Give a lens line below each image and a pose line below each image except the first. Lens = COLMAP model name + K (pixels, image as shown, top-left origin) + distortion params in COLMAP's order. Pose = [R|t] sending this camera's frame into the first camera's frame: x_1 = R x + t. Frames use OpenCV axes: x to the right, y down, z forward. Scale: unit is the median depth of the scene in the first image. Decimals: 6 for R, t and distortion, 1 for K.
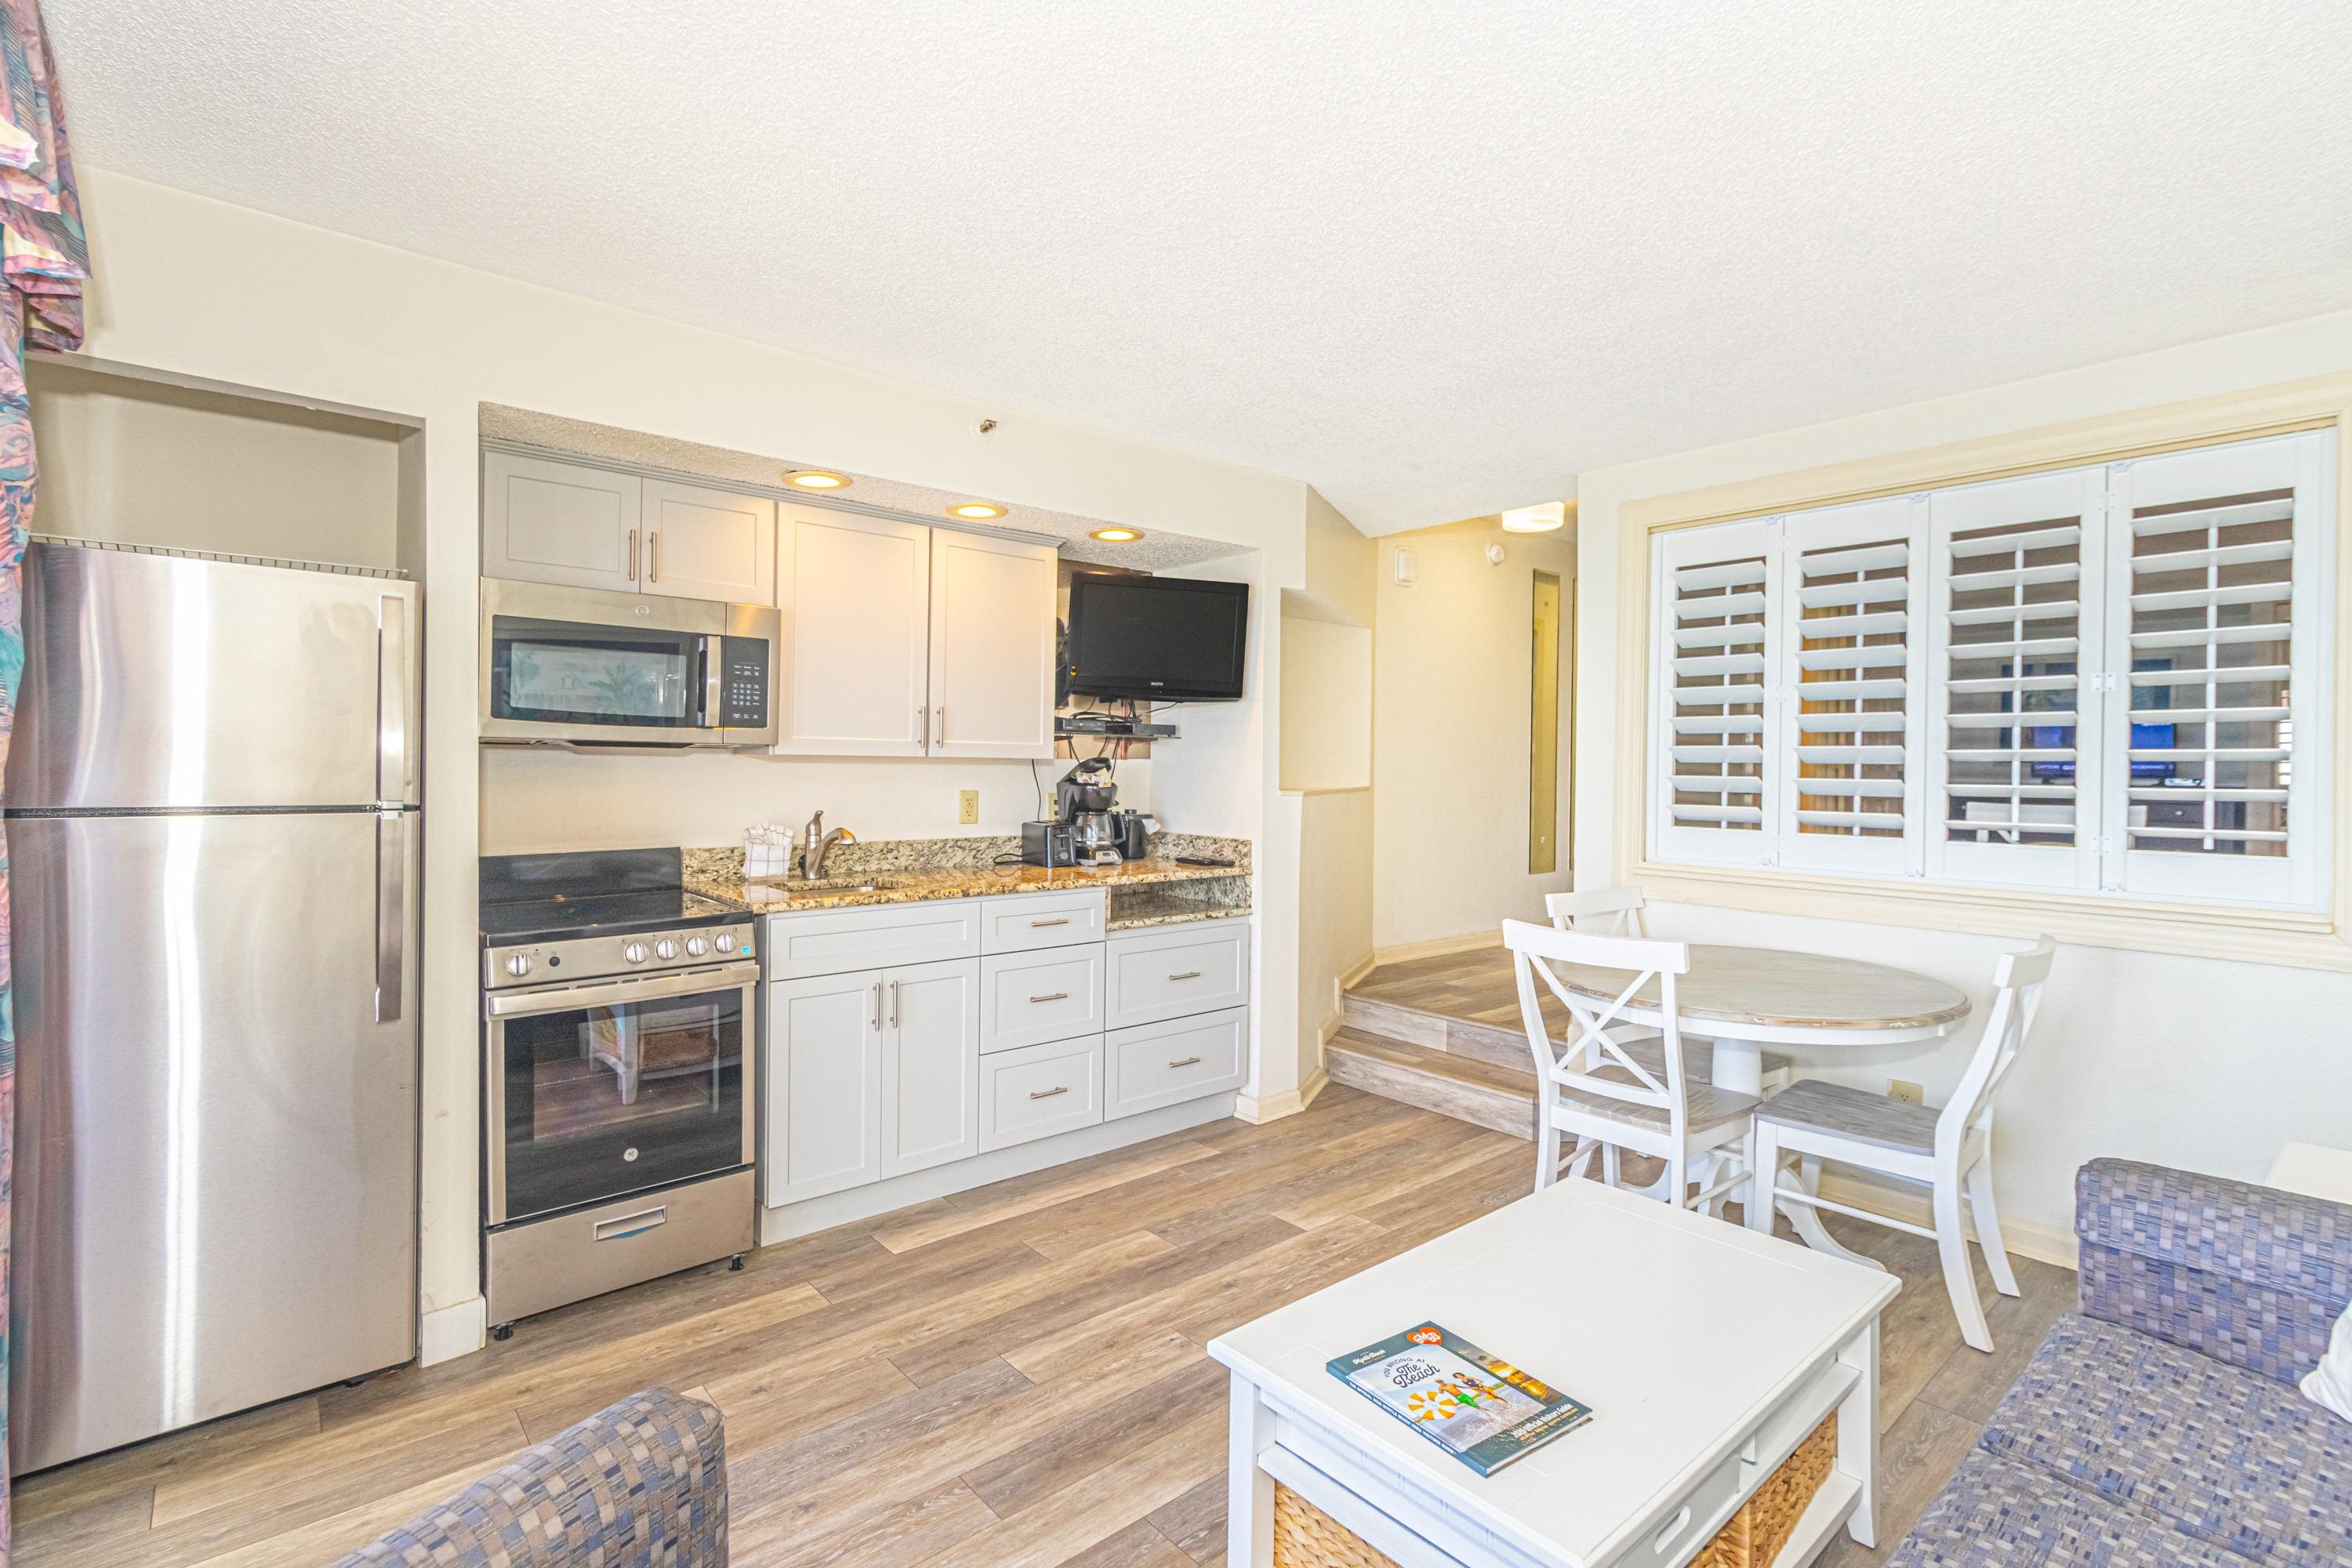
lens RADIAL K [[1082.1, 0, 1162.0], [0, 1082.1, 771.0], [0, 0, 1]] dist [0.000590, 0.001922]
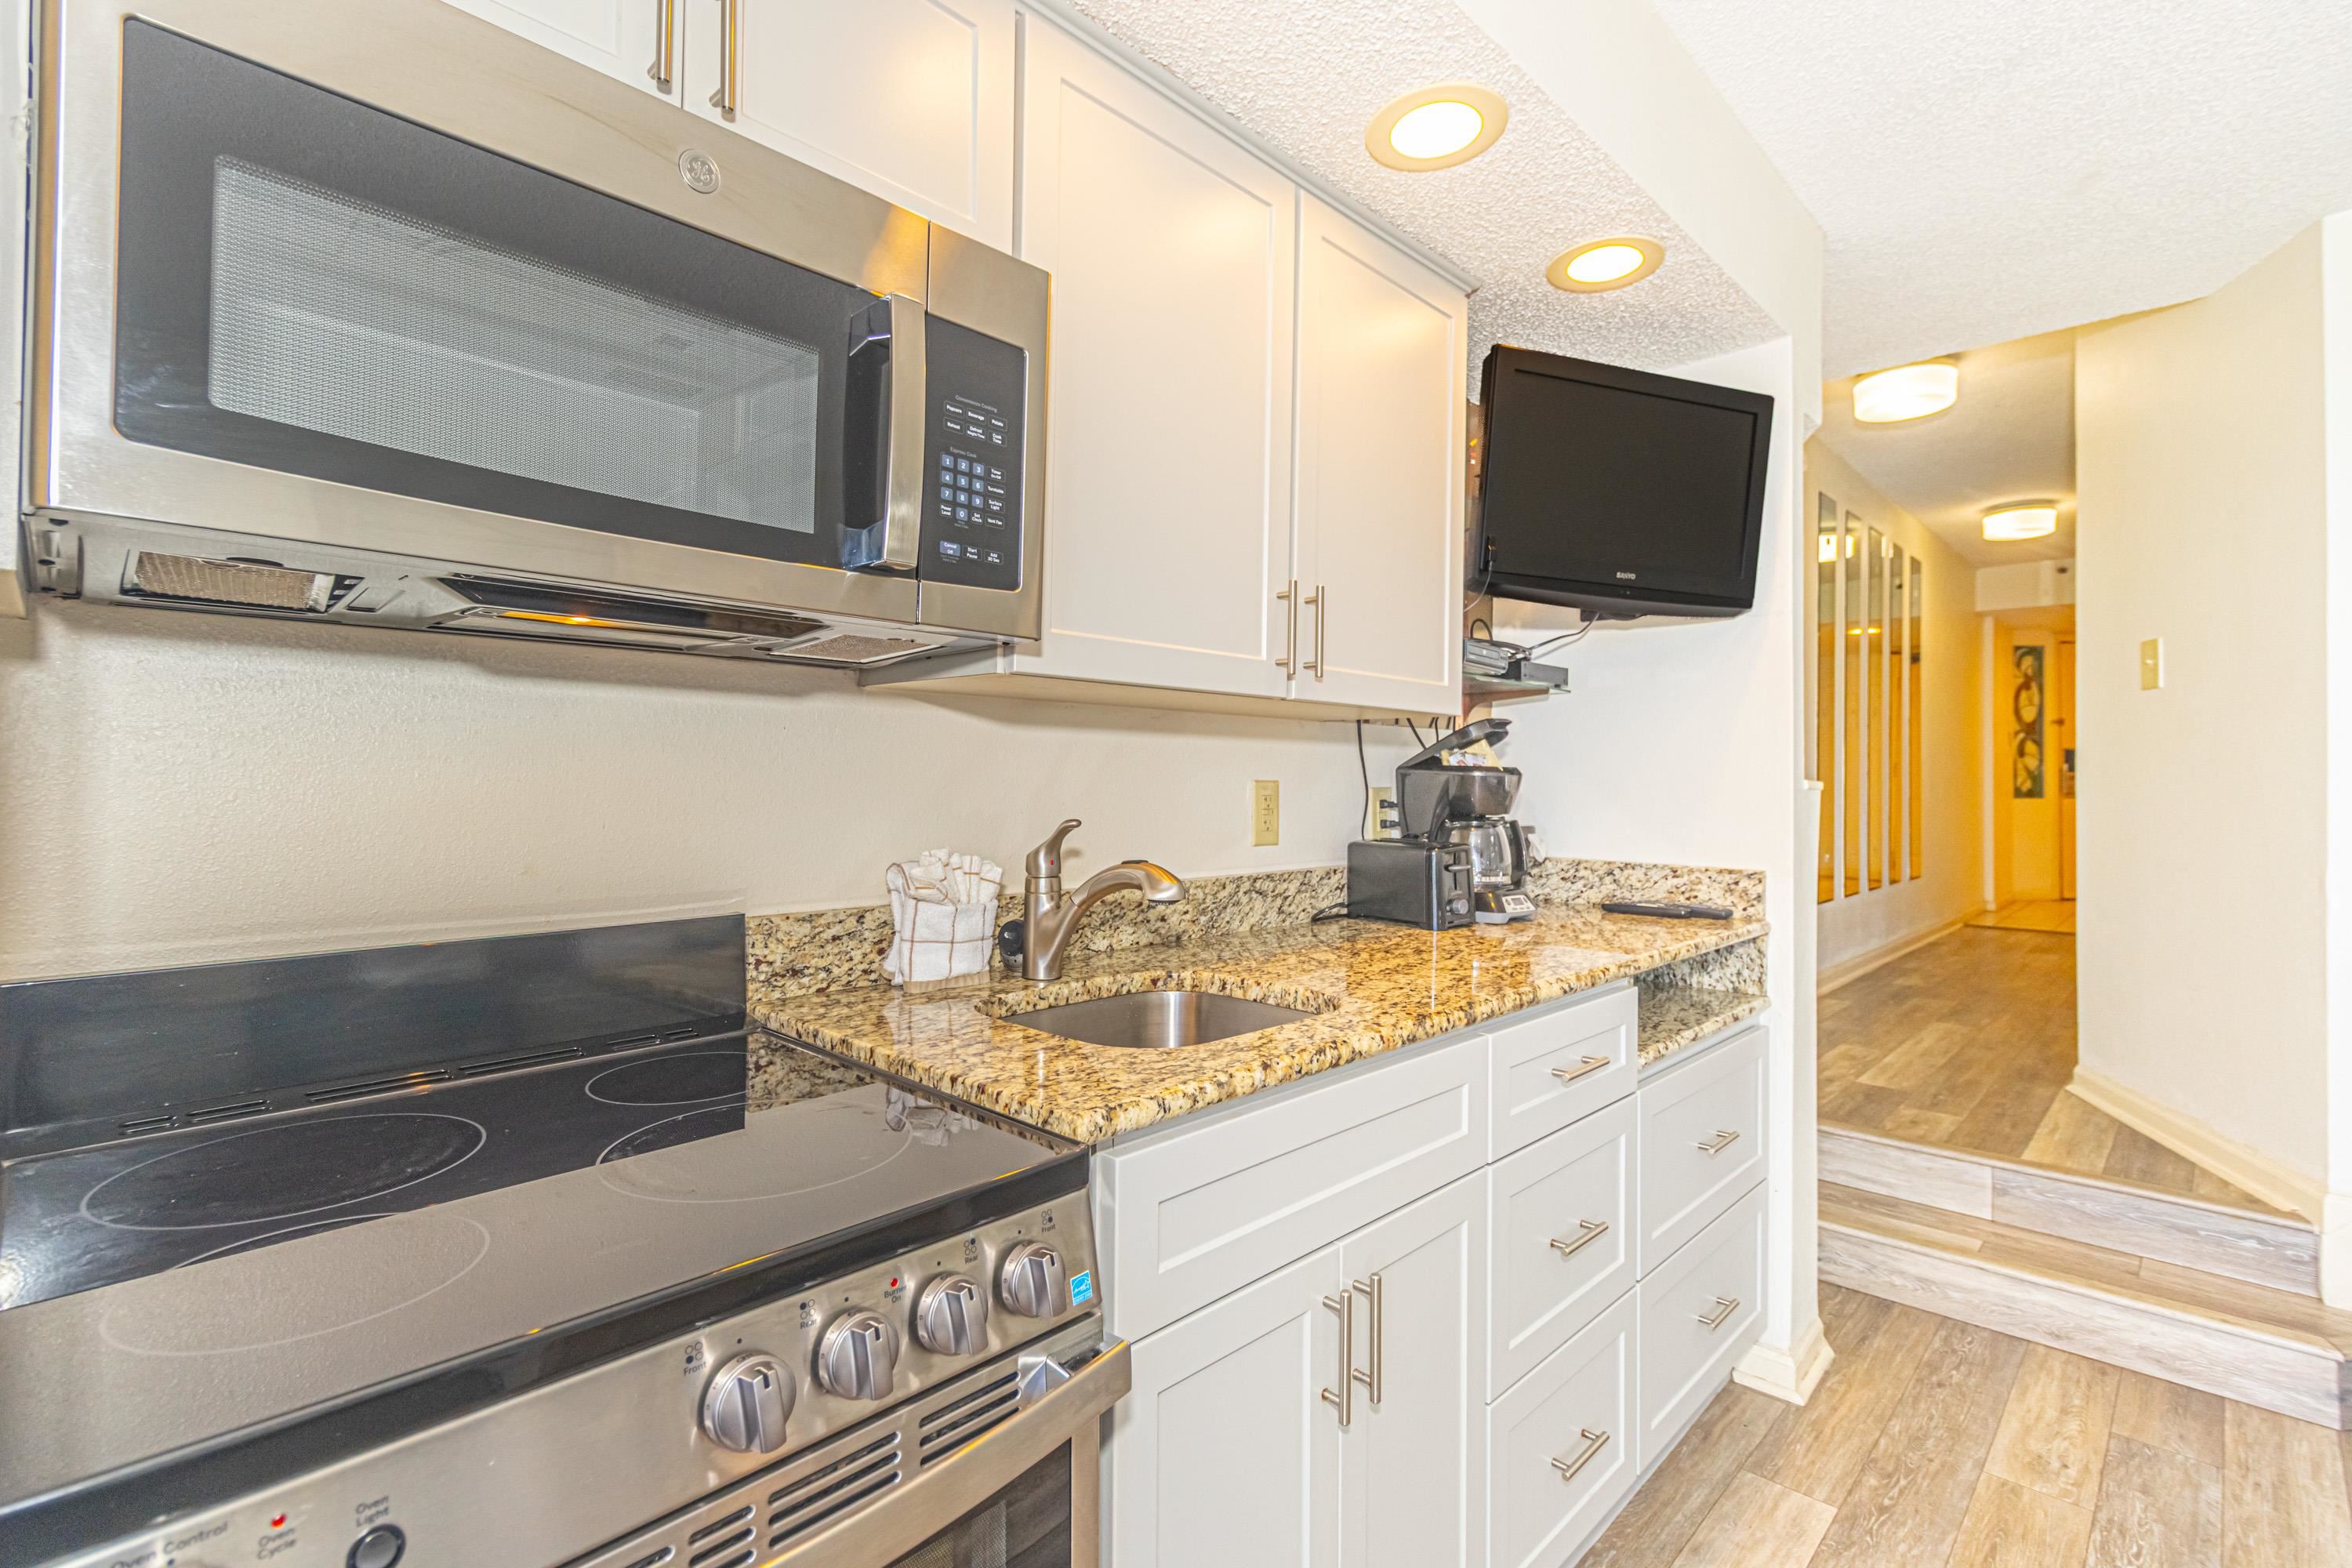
lens RADIAL K [[1082.1, 0, 1162.0], [0, 1082.1, 771.0], [0, 0, 1]] dist [0.000590, 0.001922]
pose [[0.996038, -0.003785, 0.088853, -0.313467], [0.005160, 0.999870, -0.015254, 0.024155], [-0.088783, 0.015652, 0.995928, 0.566671]]
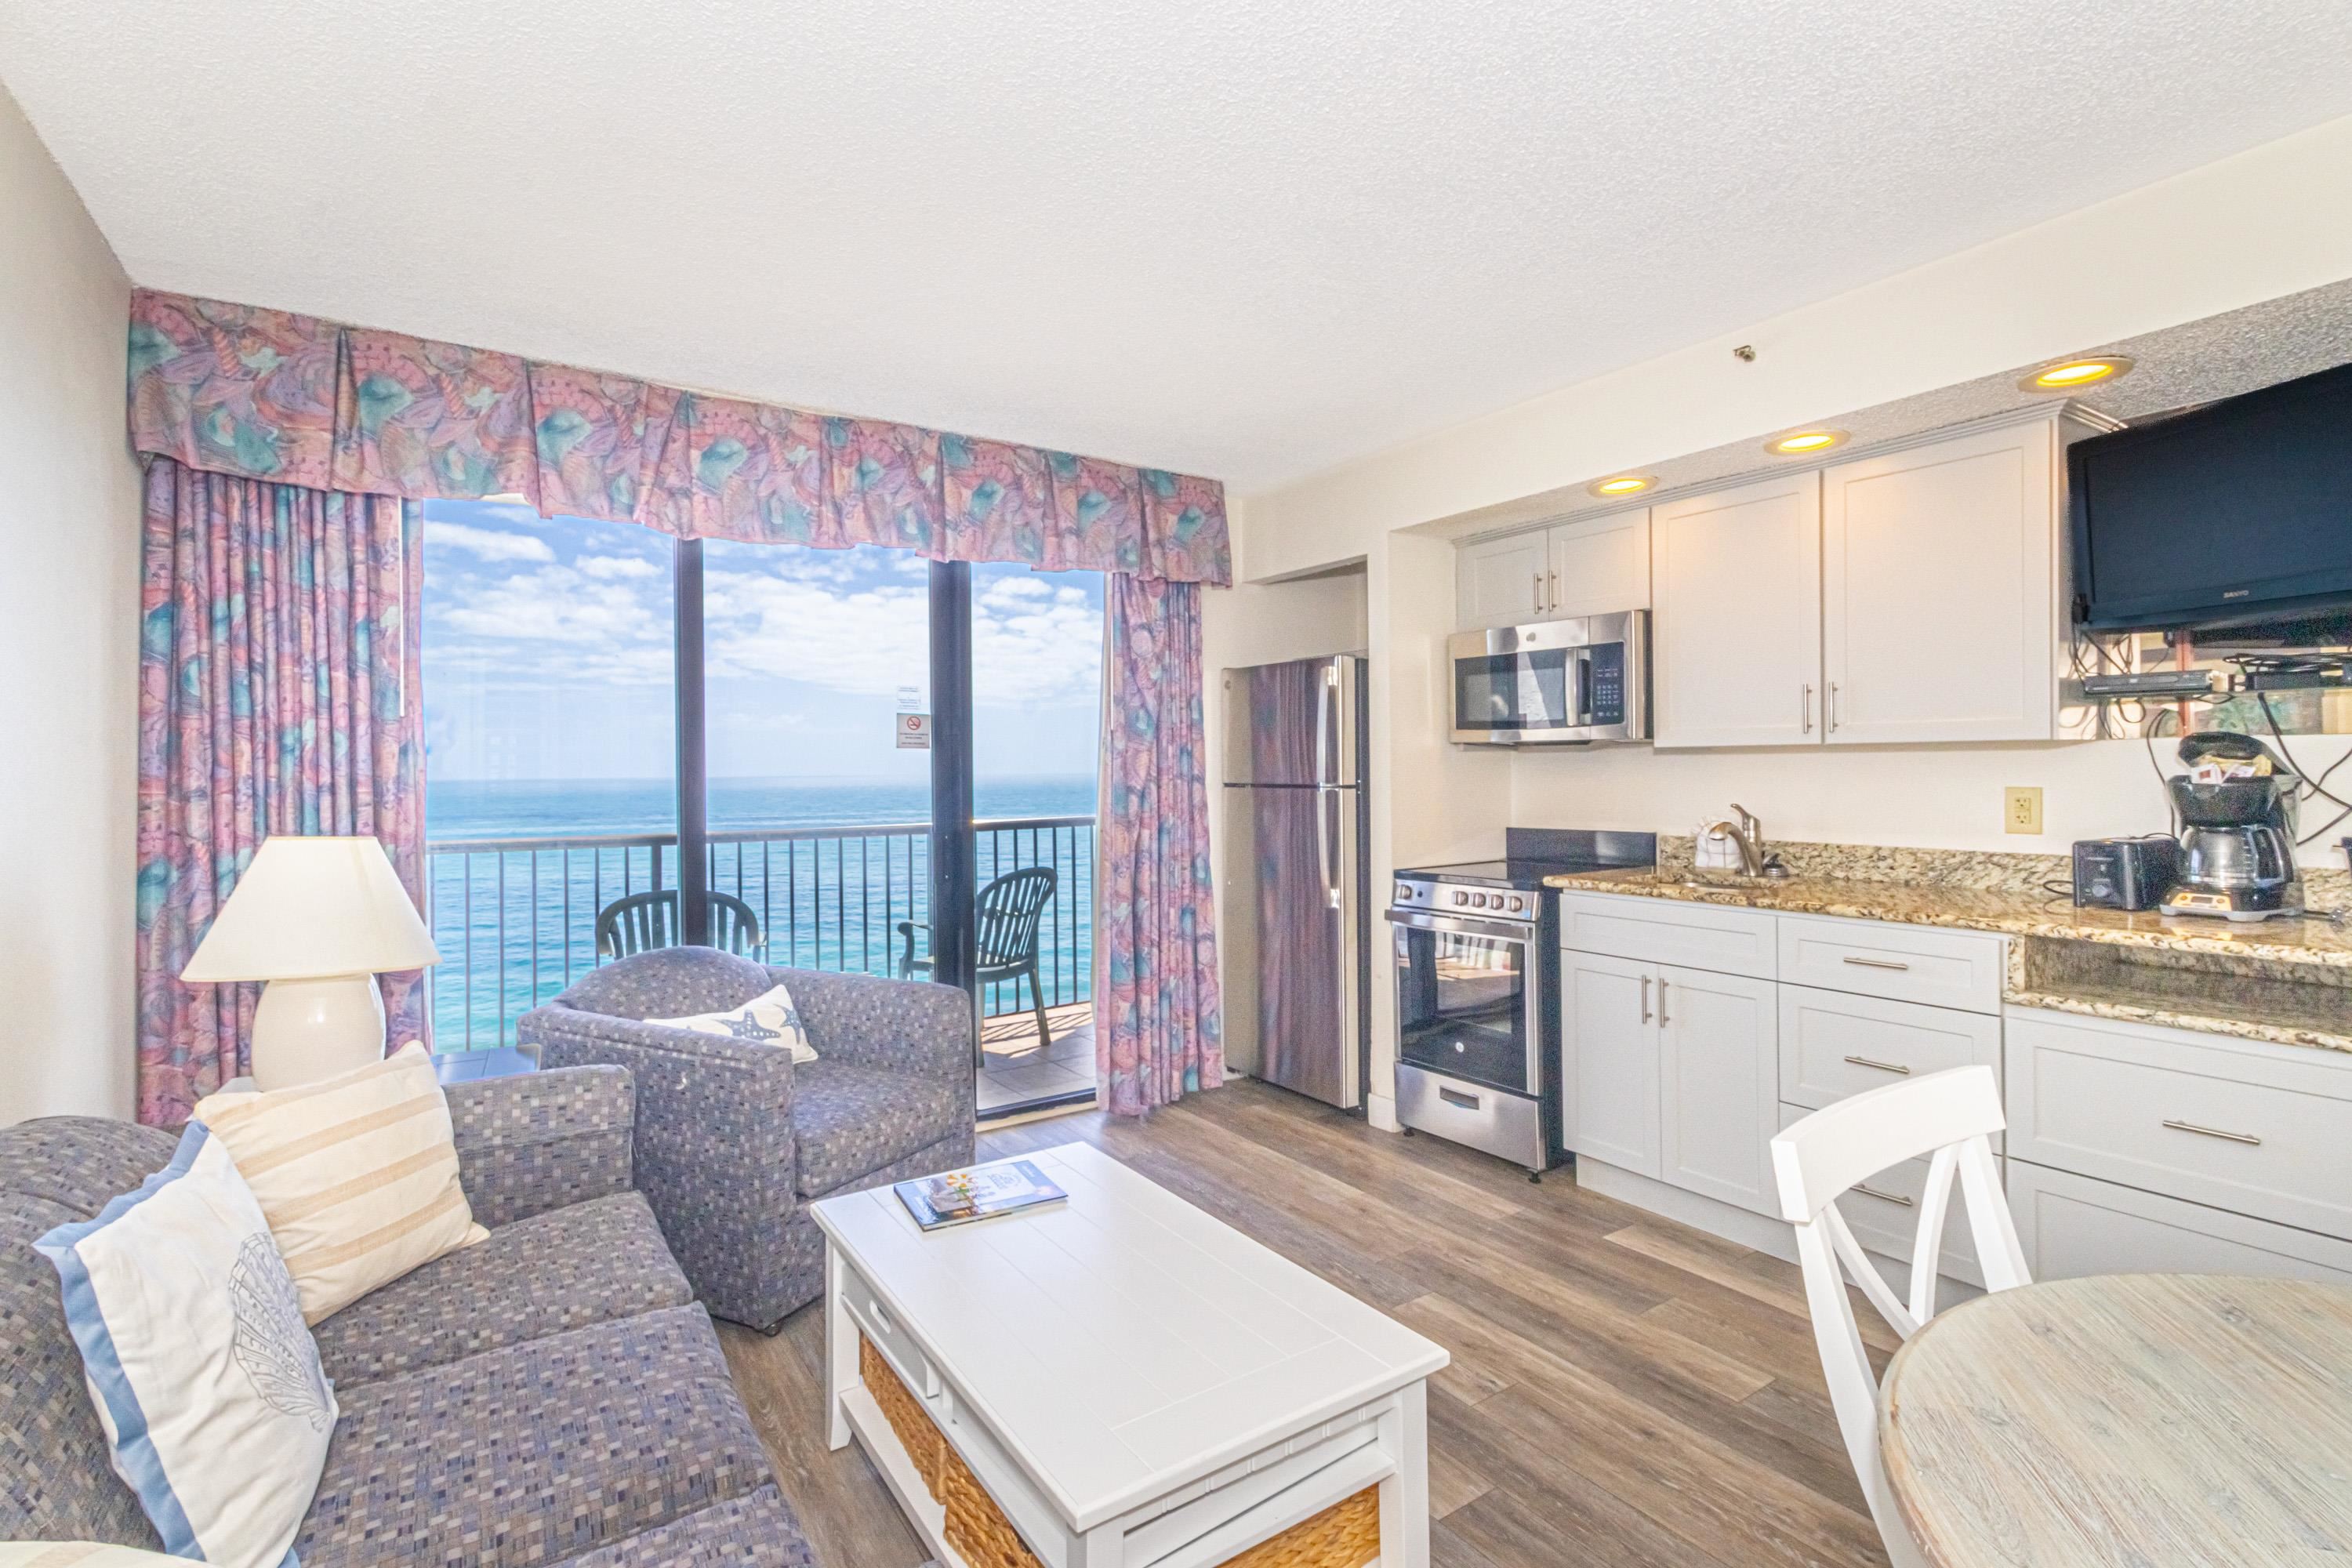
lens RADIAL K [[1082.1, 0, 1162.0], [0, 1082.1, 771.0], [0, 0, 1]] dist [0.000590, 0.001922]
pose [[-0.119264, -0.006509, -0.992841, 0.684230], [0.003263, 0.999971, -0.006947, 0.012218], [0.992857, -0.004068, -0.119239, 0.600361]]
